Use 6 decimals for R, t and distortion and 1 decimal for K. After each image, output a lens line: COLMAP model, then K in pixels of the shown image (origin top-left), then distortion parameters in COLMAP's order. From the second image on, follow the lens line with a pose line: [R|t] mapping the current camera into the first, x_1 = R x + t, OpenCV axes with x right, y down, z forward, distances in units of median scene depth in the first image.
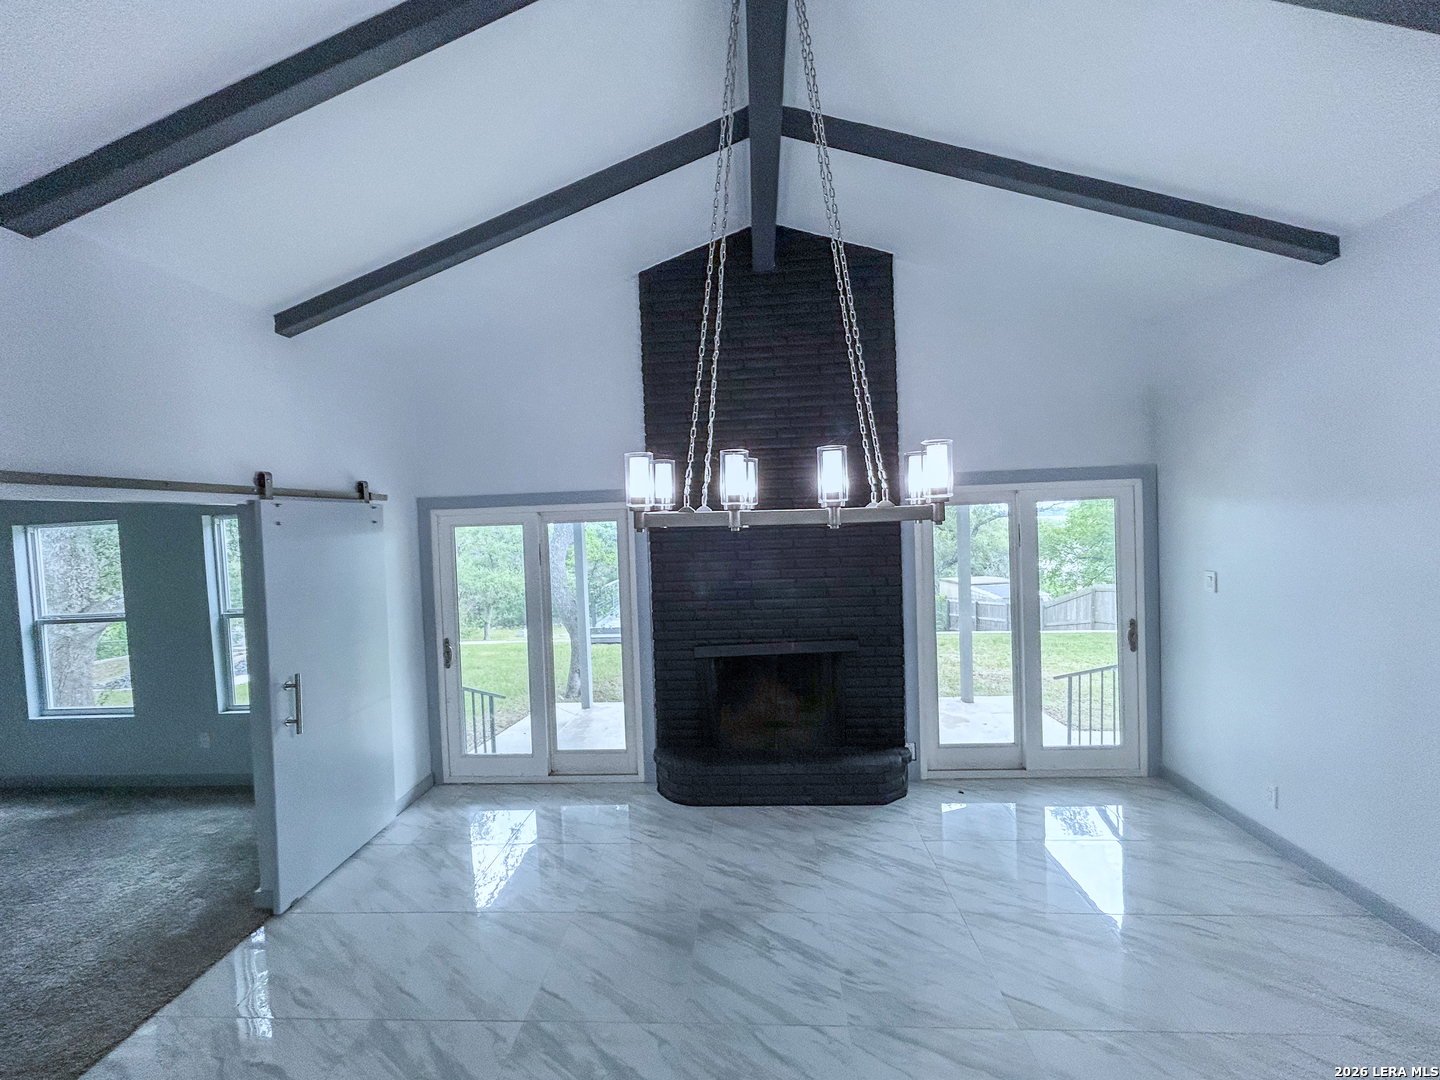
lens RADIAL K [[581.1, 0, 719.0], [0, 581.1, 540.9], [0, 0, 1]] dist [-0.003634, 0.001122]
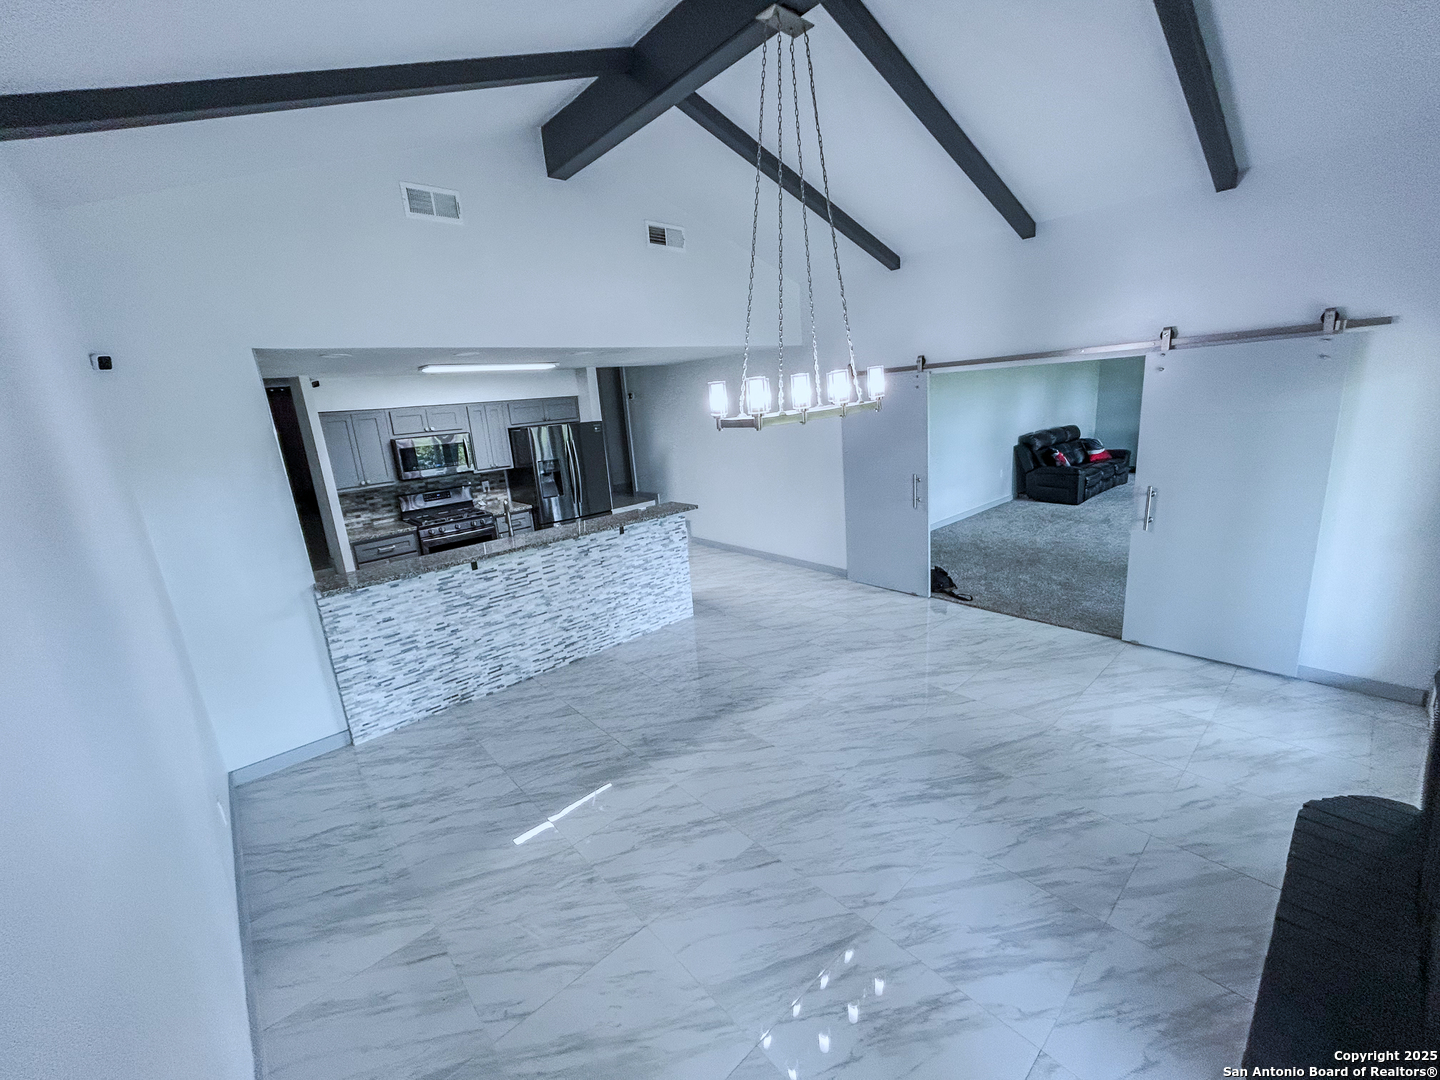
lens RADIAL K [[581.1, 0, 720.7], [0, 581.1, 534.2], [0, 0, 1]] dist [-0.003634, 0.001122]
pose [[-0.700911, 0.257944, -0.664972, 0.645289], [0.084472, 0.955774, 0.281709, -0.091397], [0.708229, 0.141281, -0.691702, 0.896311]]
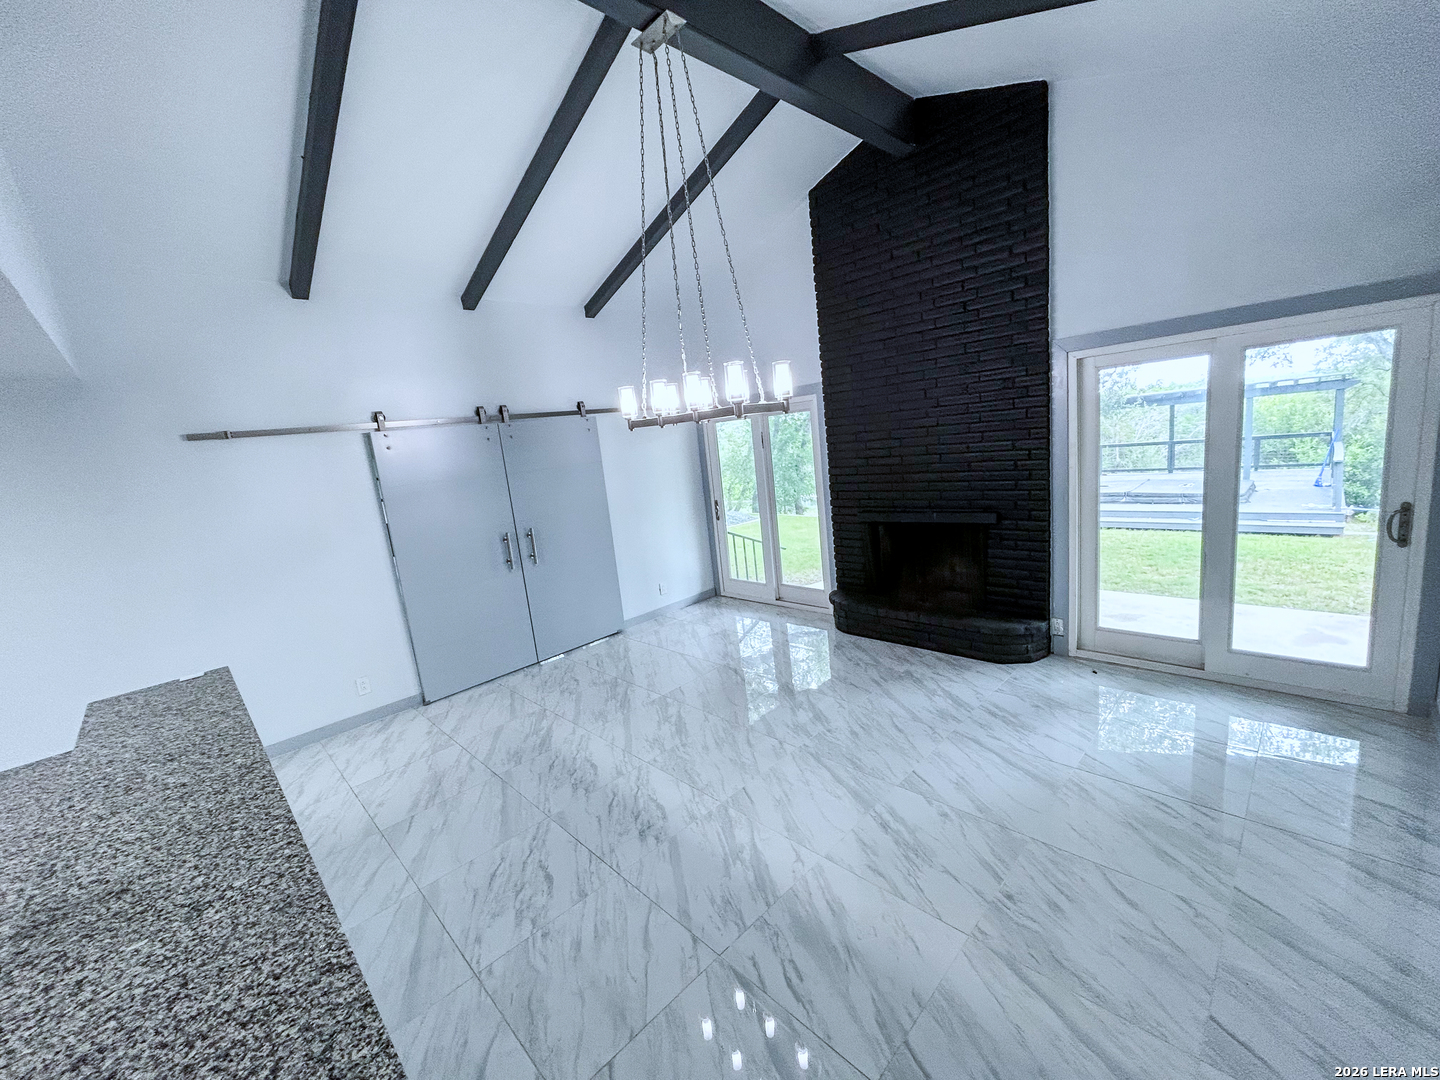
lens RADIAL K [[581.1, 0, 714.6], [0, 581.1, 541.9], [0, 0, 1]] dist [-0.003634, 0.001122]
pose [[0.742629, 0.081497, -0.664726, 0.547515], [0.056942, 0.981290, 0.183924, 0.002506], [0.667278, -0.174438, 0.724093, -0.089727]]
